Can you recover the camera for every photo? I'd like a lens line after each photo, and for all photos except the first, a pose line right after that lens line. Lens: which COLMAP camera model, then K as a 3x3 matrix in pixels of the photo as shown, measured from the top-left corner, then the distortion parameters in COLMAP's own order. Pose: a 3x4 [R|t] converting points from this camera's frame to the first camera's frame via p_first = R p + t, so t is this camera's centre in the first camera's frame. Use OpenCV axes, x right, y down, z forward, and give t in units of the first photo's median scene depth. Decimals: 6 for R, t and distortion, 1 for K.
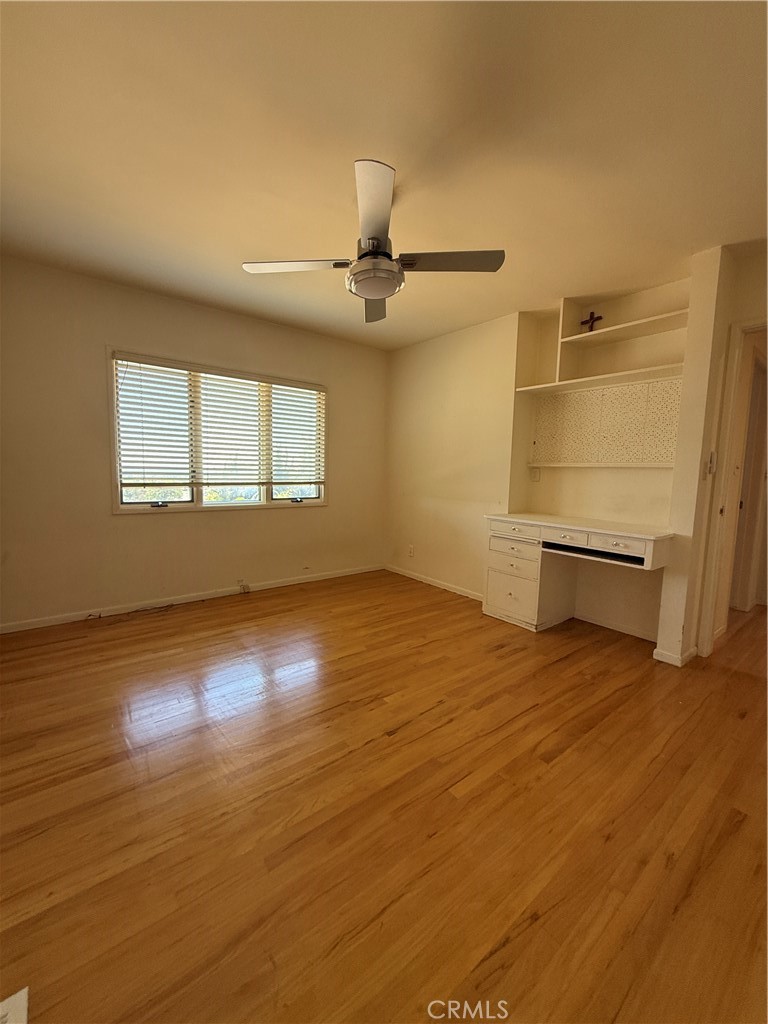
lens RADIAL K [[407.9, 0, 384.0], [0, 407.9, 512.0], [0, 0, 1]] dist [0.001566, 0.000309]
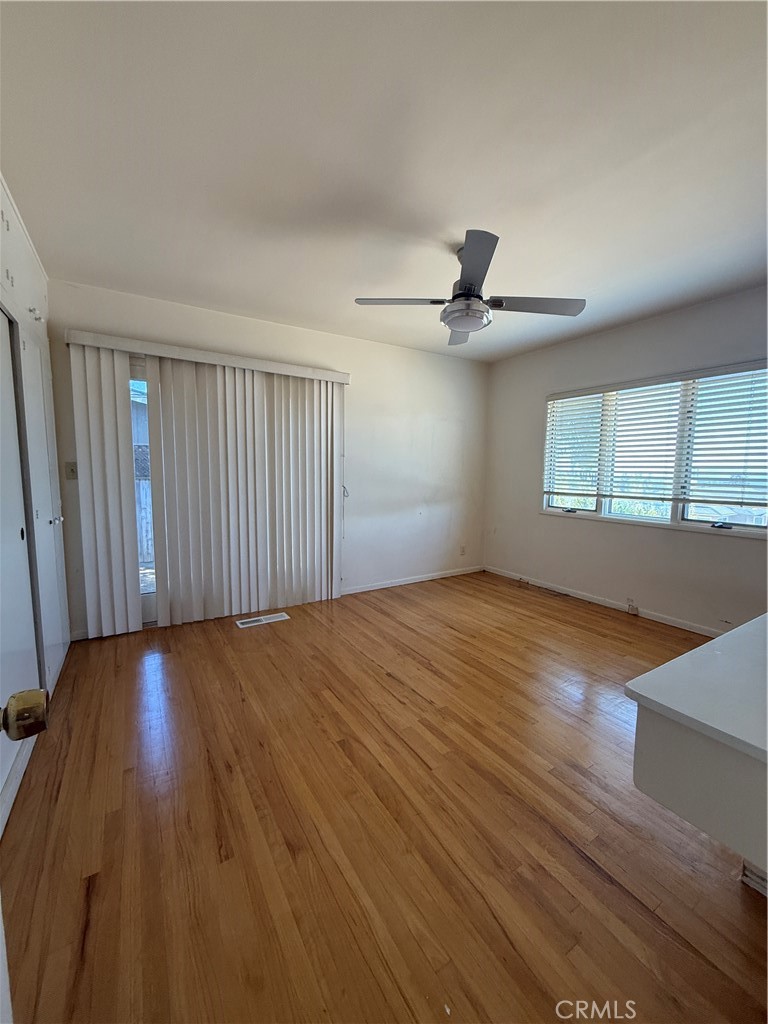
lens RADIAL K [[407.9, 0, 384.0], [0, 407.9, 512.0], [0, 0, 1]] dist [0.001566, 0.000309]
pose [[-0.115420, 0.080430, -0.990055, 0.830698], [-0.116374, 0.988758, 0.093891, -0.072428], [0.986476, 0.126053, -0.104762, 0.670509]]
